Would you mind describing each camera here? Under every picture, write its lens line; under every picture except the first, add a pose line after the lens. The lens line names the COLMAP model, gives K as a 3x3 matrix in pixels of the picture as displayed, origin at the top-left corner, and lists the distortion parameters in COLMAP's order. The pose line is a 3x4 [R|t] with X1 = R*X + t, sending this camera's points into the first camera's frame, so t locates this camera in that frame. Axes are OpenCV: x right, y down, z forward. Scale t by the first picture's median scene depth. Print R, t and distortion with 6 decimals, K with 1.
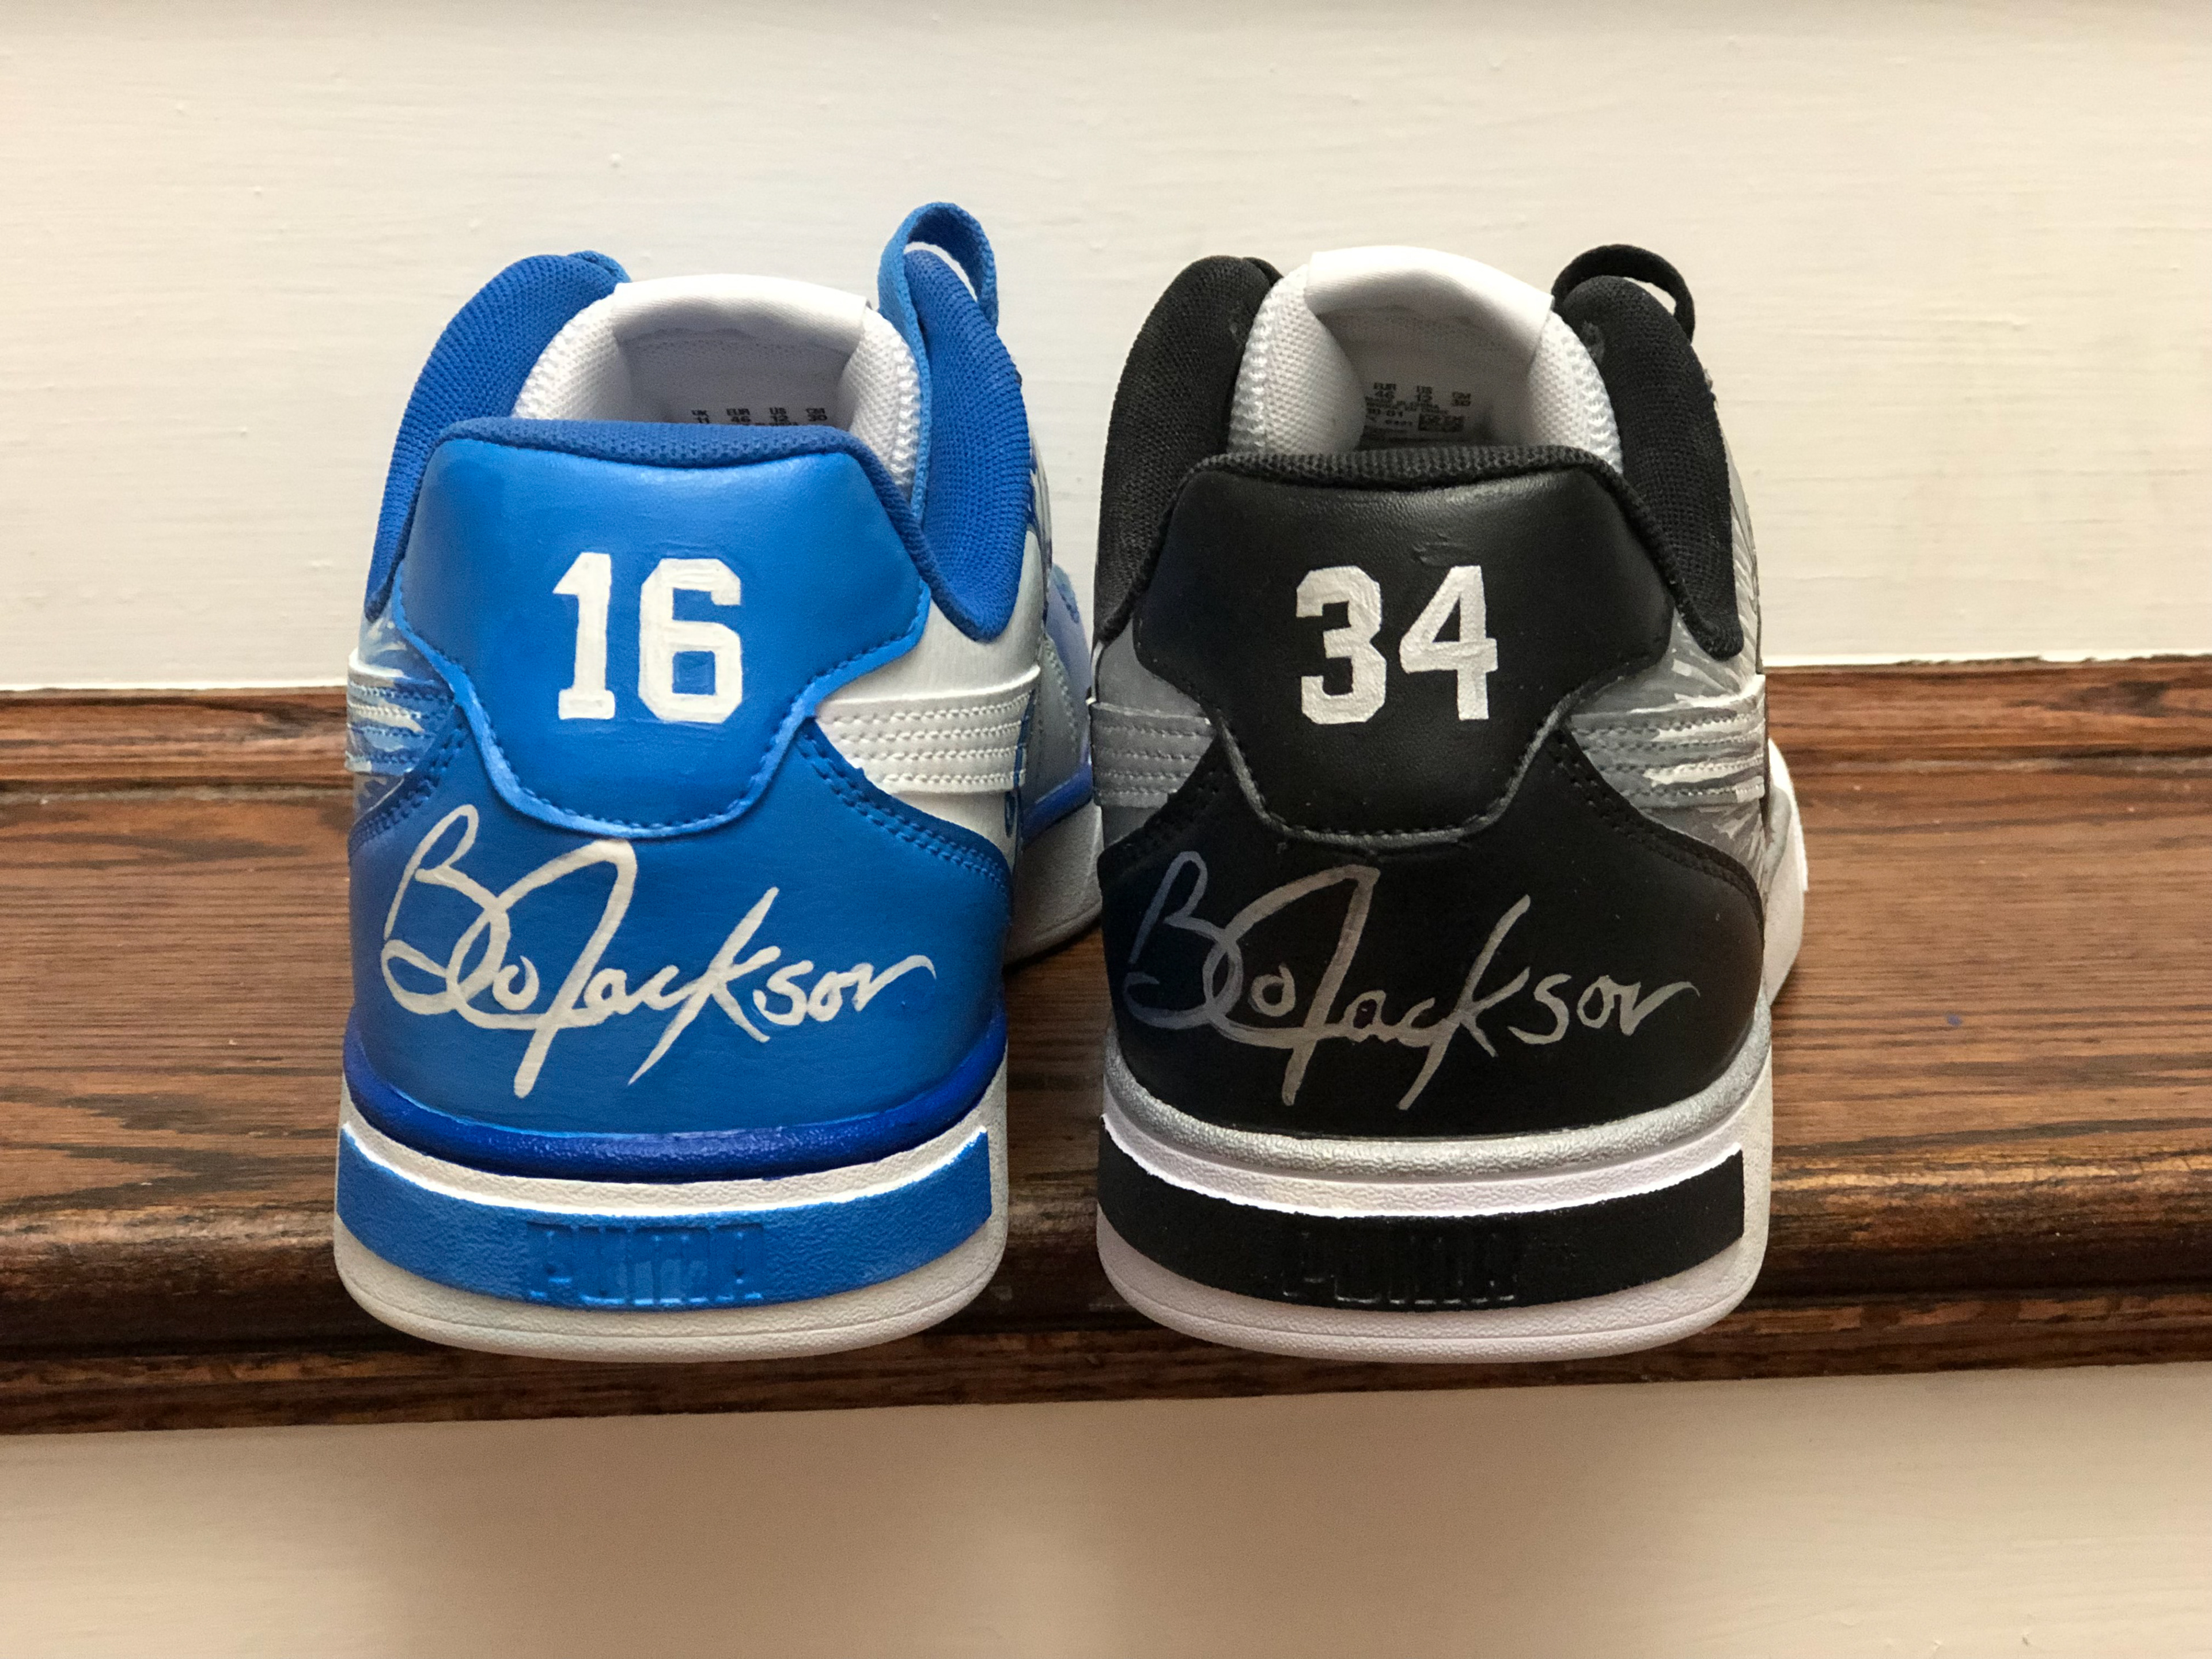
lens RADIAL K [[3684.0, 0, 1106.0], [0, 3684.0, 829.5], [0, 0, 1]] dist [-0.050663, 0.668622]
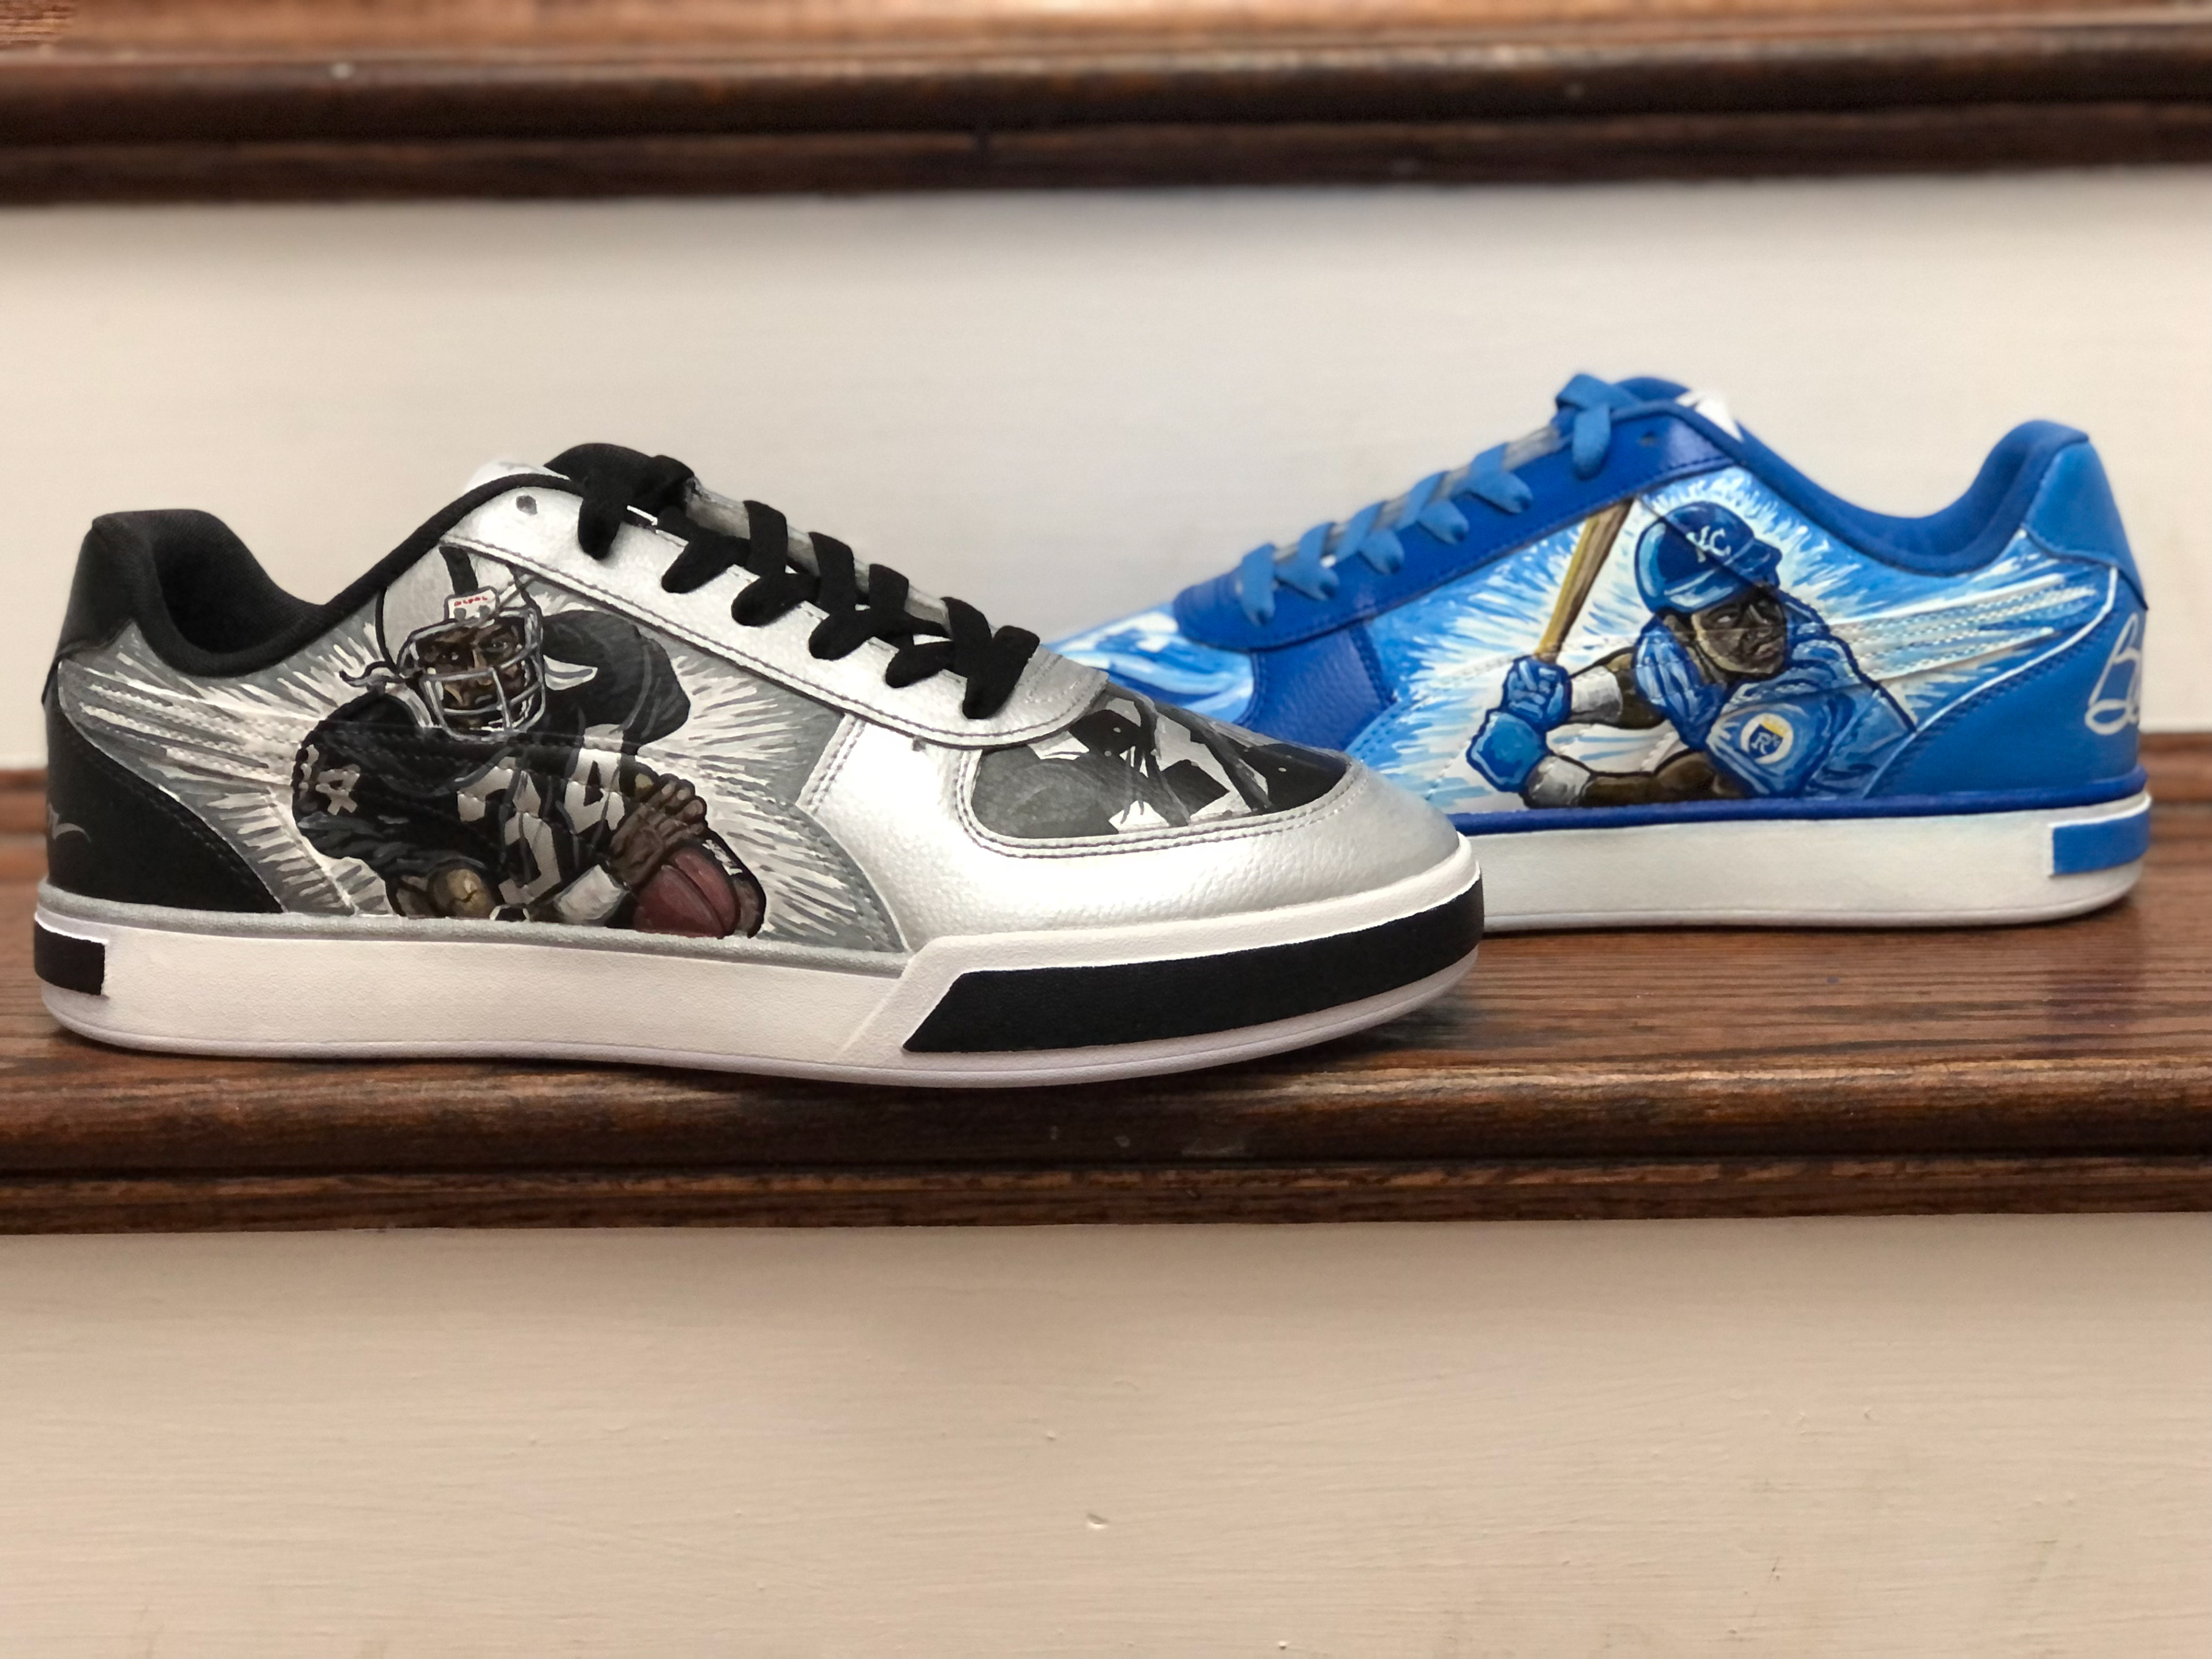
lens RADIAL K [[3684.0, 0, 1106.0], [0, 3684.0, 829.5], [0, 0, 1]] dist [-0.050663, 0.668622]
pose [[0.991595, 0.000198, -0.129377, 0.154069], [-0.004329, 0.999490, -0.031647, 0.044897], [0.129305, 0.031941, 0.991090, -0.476511]]
